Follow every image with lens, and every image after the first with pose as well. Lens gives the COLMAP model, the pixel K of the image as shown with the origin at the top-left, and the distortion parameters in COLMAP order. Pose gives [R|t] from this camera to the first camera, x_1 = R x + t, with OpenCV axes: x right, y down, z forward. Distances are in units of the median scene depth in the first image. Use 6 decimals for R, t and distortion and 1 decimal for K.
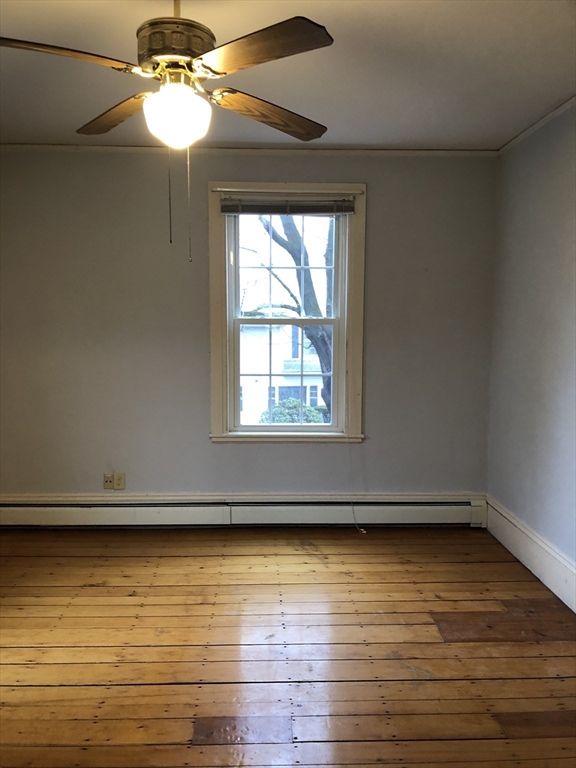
lens RADIAL K [[615.8, 0, 270.4], [0, 615.8, 380.5], [0, 0, 1]] dist [0.081539, -0.132978]
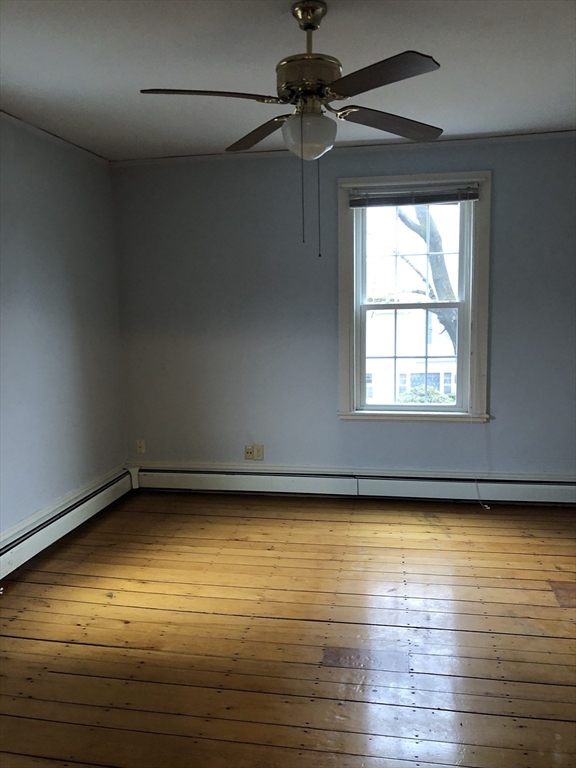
lens RADIAL K [[615.8, 0, 270.4], [0, 615.8, 380.5], [0, 0, 1]] dist [0.081539, -0.132978]
pose [[0.977497, 0.002289, -0.210938, 0.017031], [0.001802, 0.999814, 0.019199, 0.012198], [0.210943, -0.019147, 0.977311, -0.106927]]
